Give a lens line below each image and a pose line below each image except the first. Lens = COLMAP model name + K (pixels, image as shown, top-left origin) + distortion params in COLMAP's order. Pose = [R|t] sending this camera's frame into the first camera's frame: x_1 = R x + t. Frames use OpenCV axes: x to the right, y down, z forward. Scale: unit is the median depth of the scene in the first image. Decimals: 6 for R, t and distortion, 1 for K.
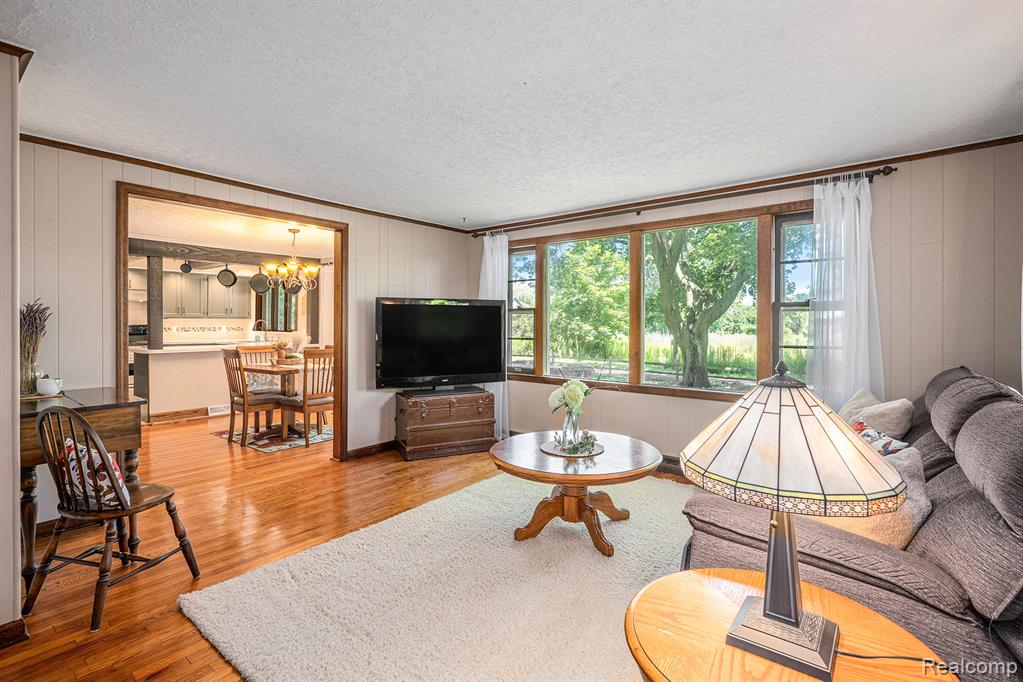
lens RADIAL K [[474.6, 0, 510.4], [0, 474.6, 326.7], [0, 0, 1]] dist [-0.002682, -0.000378]
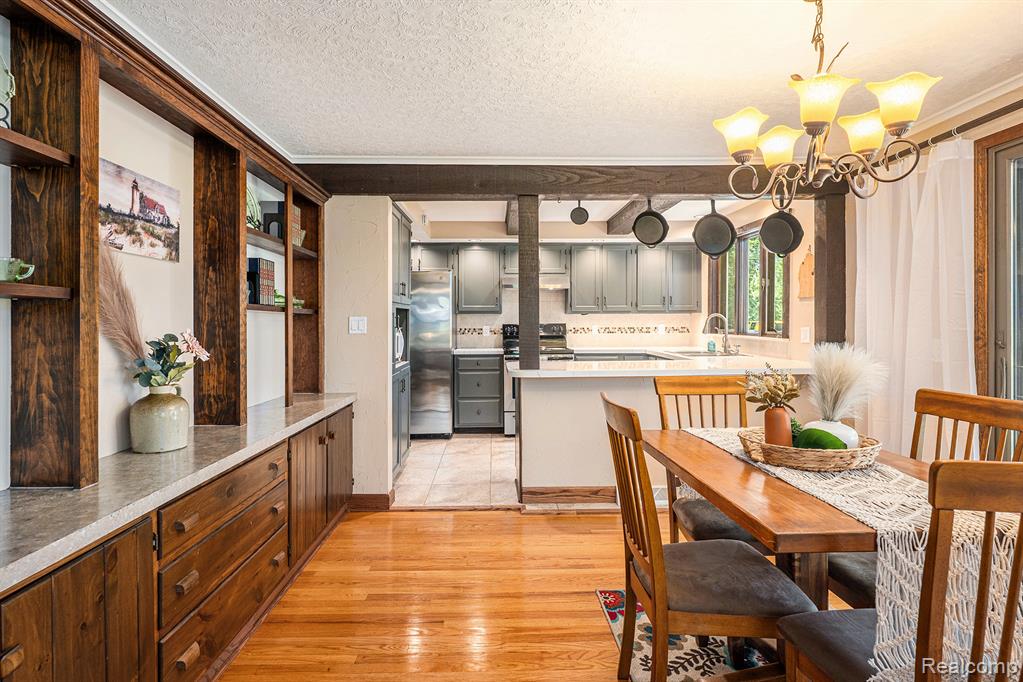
lens RADIAL K [[529.2, 0, 510.0], [0, 529.2, 326.6], [0, 0, 1]] dist [-0.001398, -0.000018]
pose [[0.649352, -0.004256, -0.760476, -0.230621], [0.004219, 0.999989, -0.001994, 0.001593], [0.760476, -0.001913, 0.649363, 0.449169]]
